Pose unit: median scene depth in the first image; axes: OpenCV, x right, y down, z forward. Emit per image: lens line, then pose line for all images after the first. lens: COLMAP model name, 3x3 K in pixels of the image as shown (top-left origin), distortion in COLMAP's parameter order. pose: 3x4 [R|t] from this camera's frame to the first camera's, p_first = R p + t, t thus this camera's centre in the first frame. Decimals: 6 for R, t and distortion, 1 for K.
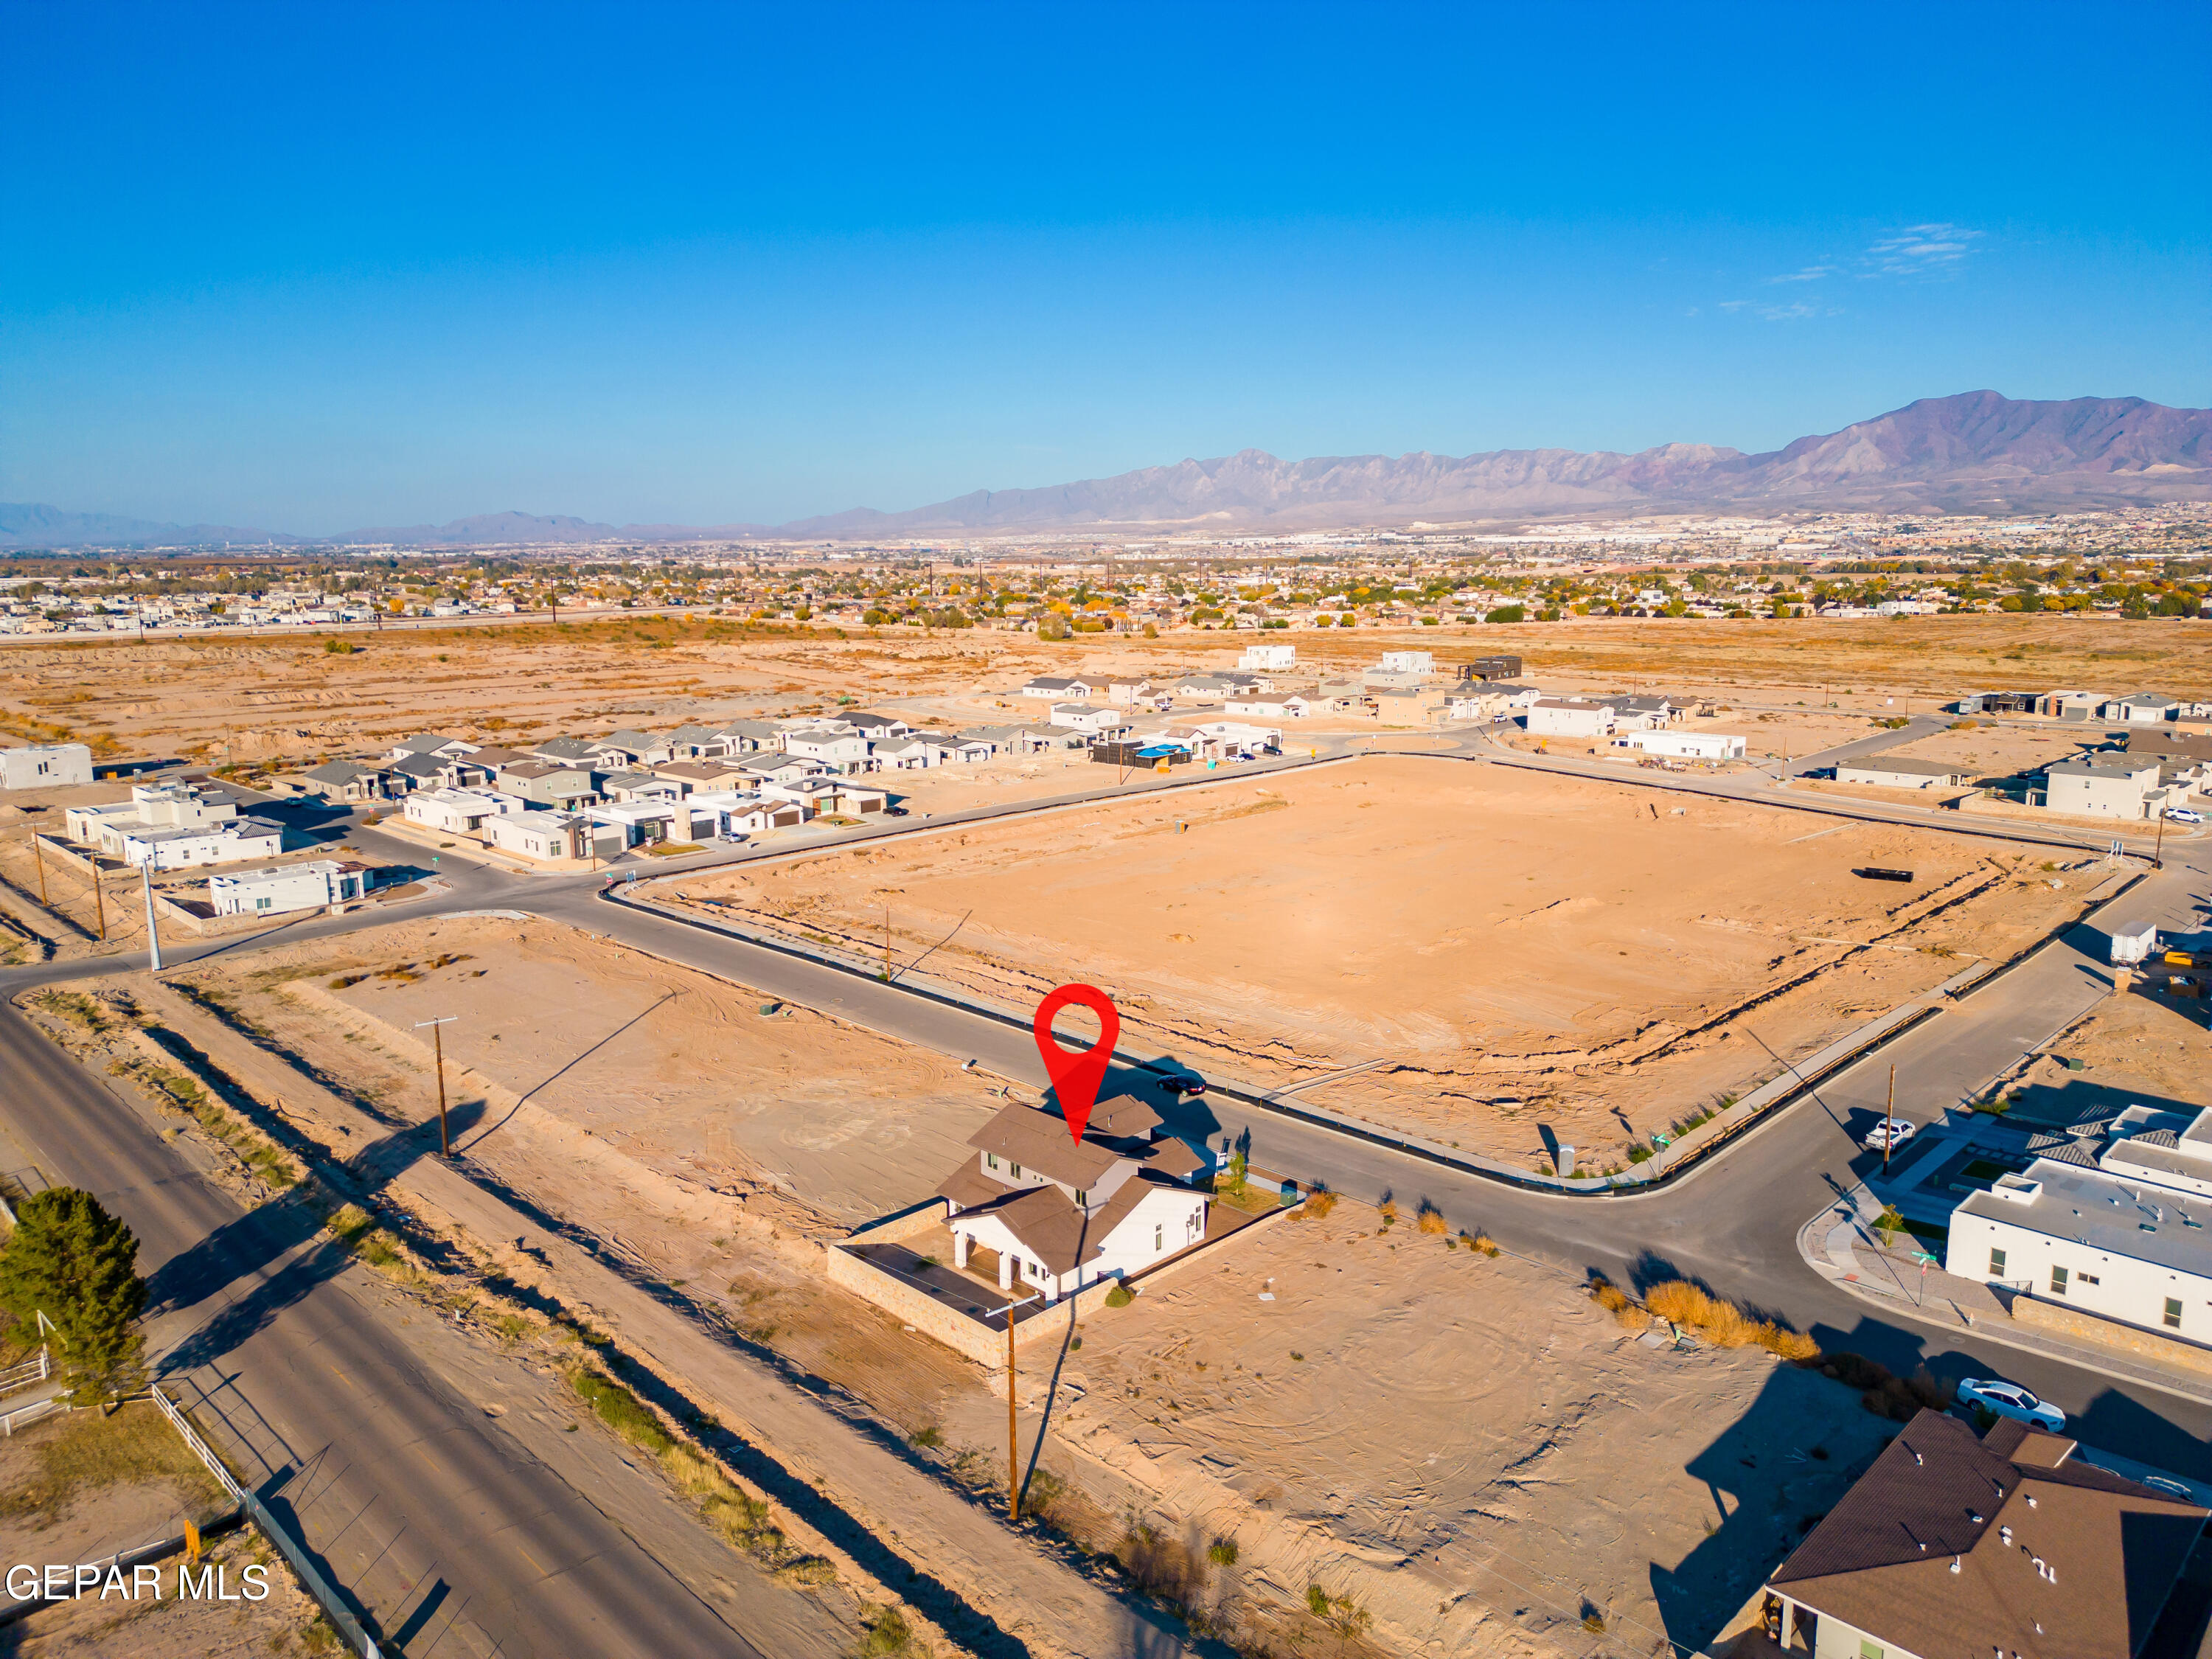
lens RADIAL K [[1553.1, 0, 1116.4], [0, 1553.1, 831.3], [0, 0, 1]] dist [0.057745, -0.031790]
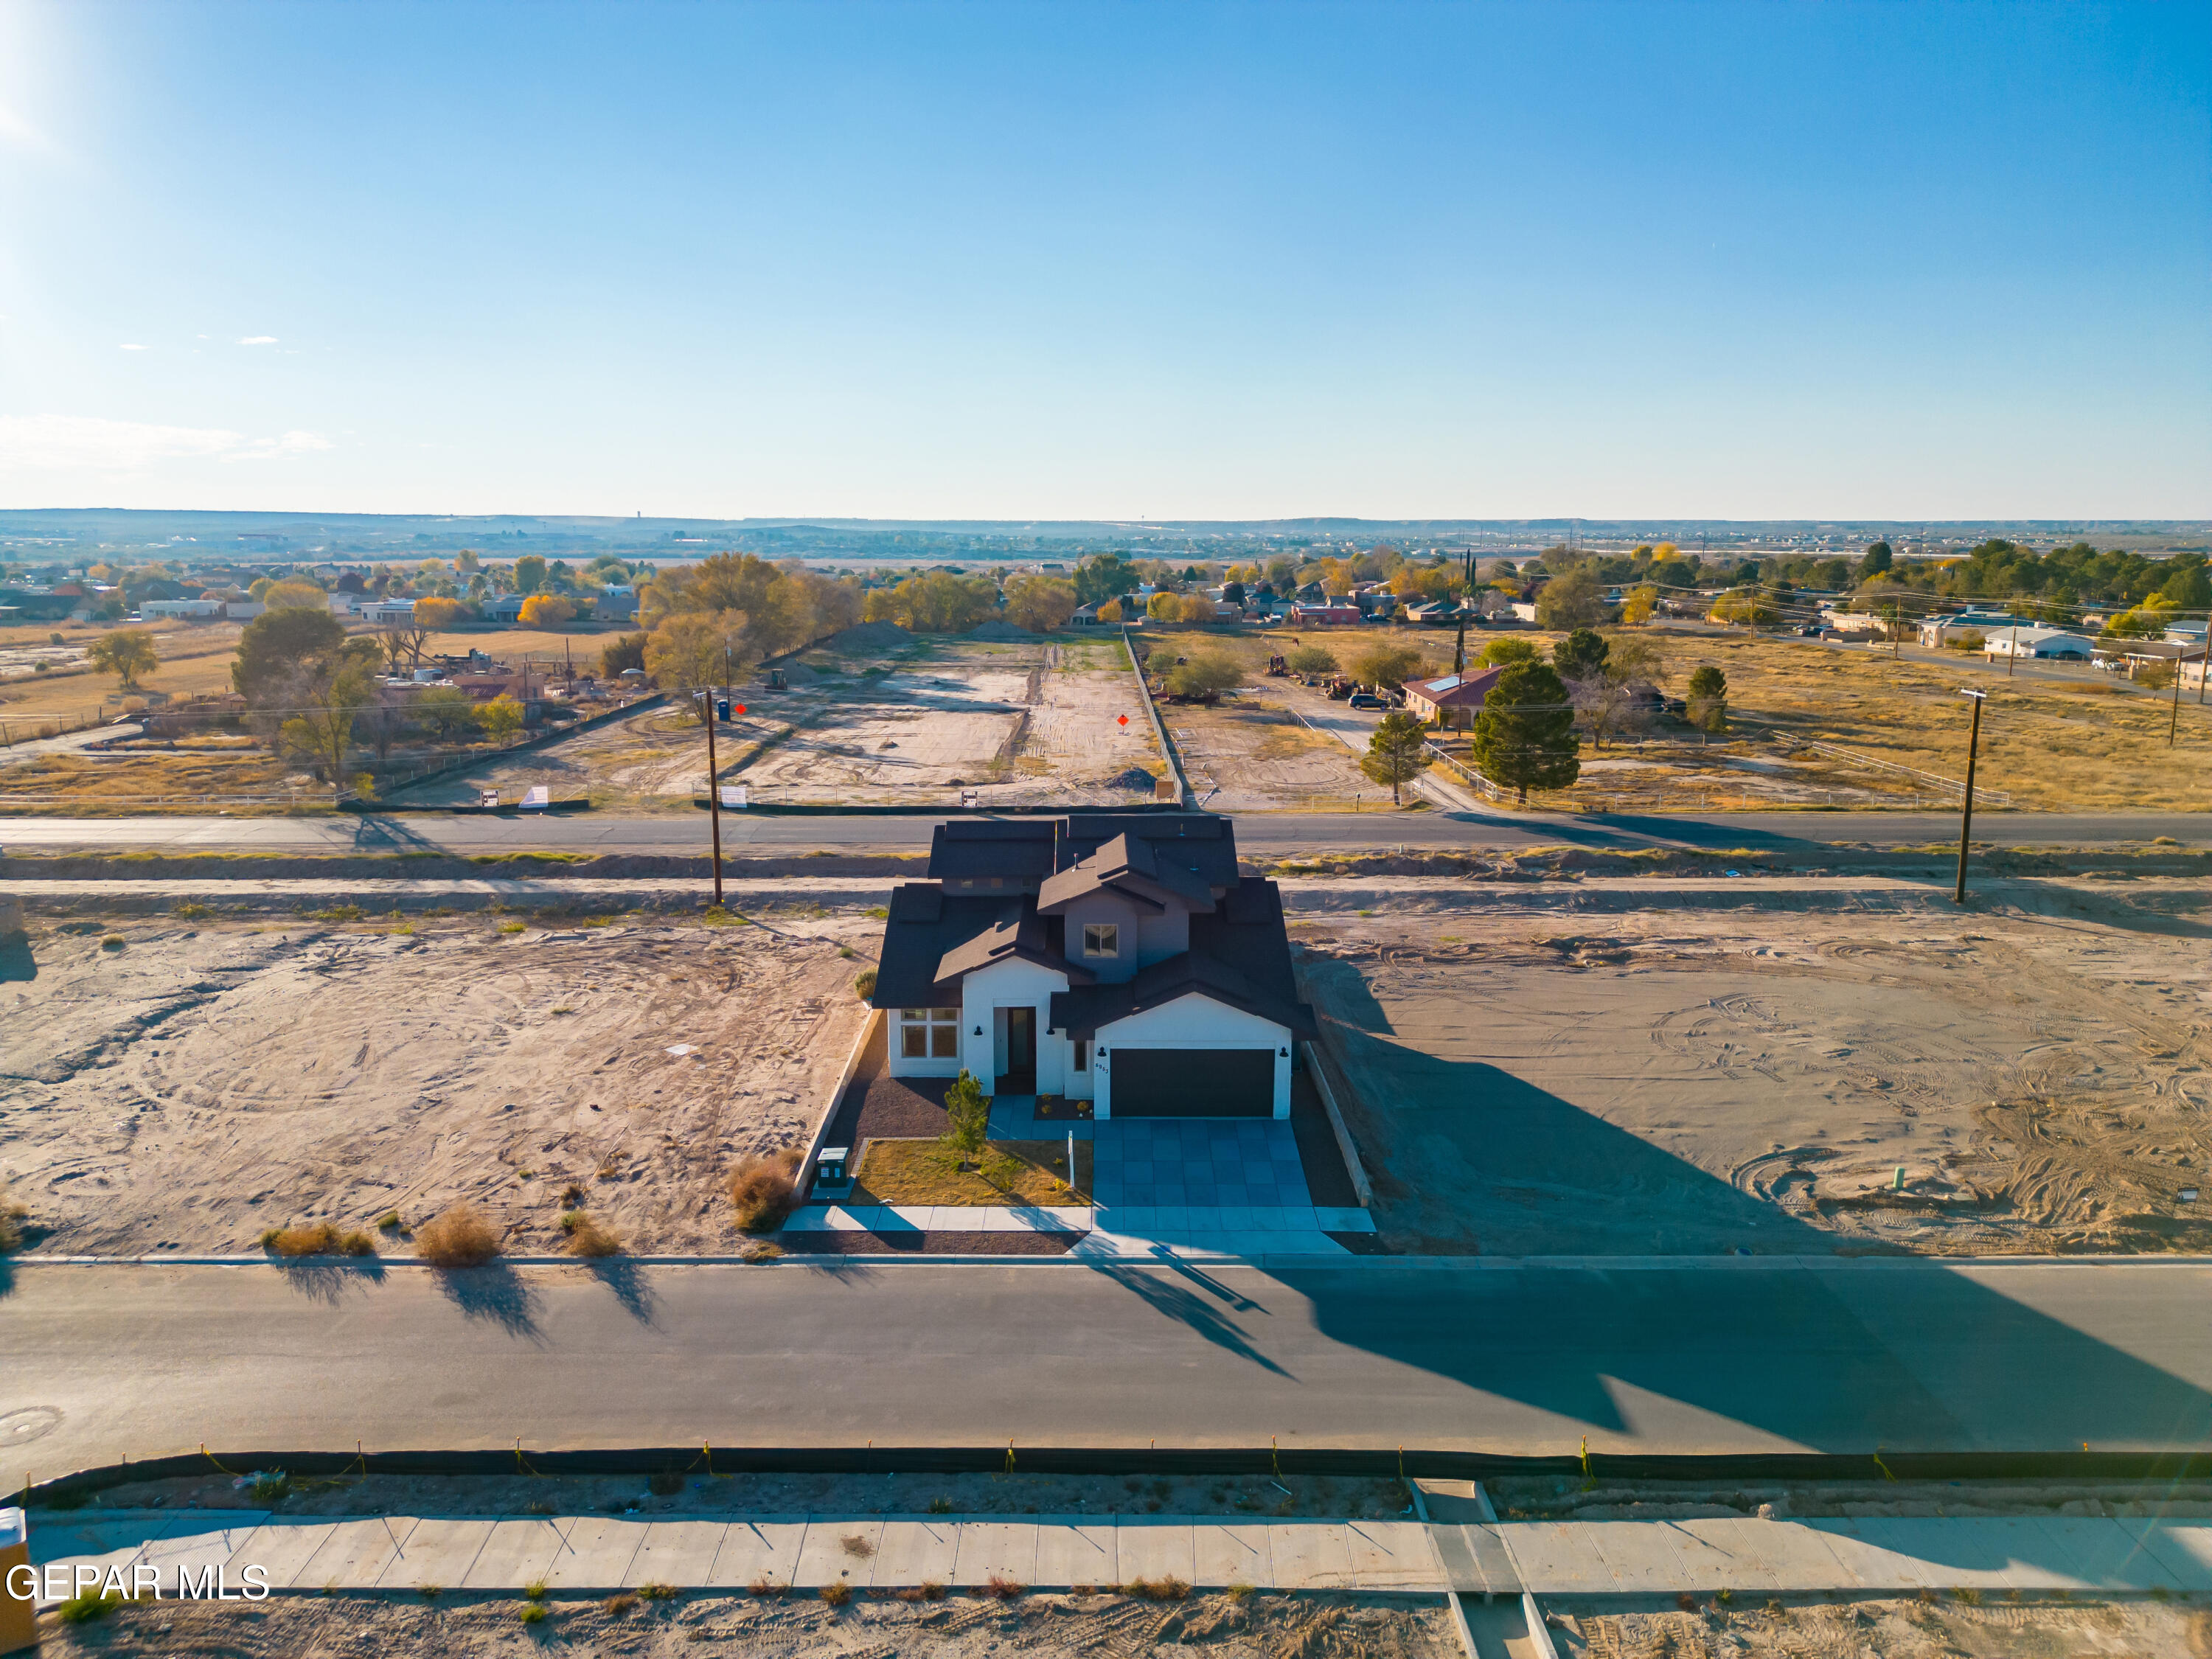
lens RADIAL K [[1553.1, 0, 1108.1], [0, 1553.1, 827.9], [0, 0, 1]] dist [0.057745, -0.031790]
pose [[-0.702828, 0.138582, -0.697730, 0.347930], [-0.129487, 0.939531, 0.317042, 0.010056], [0.699475, 0.313173, -0.642384, 1.336983]]
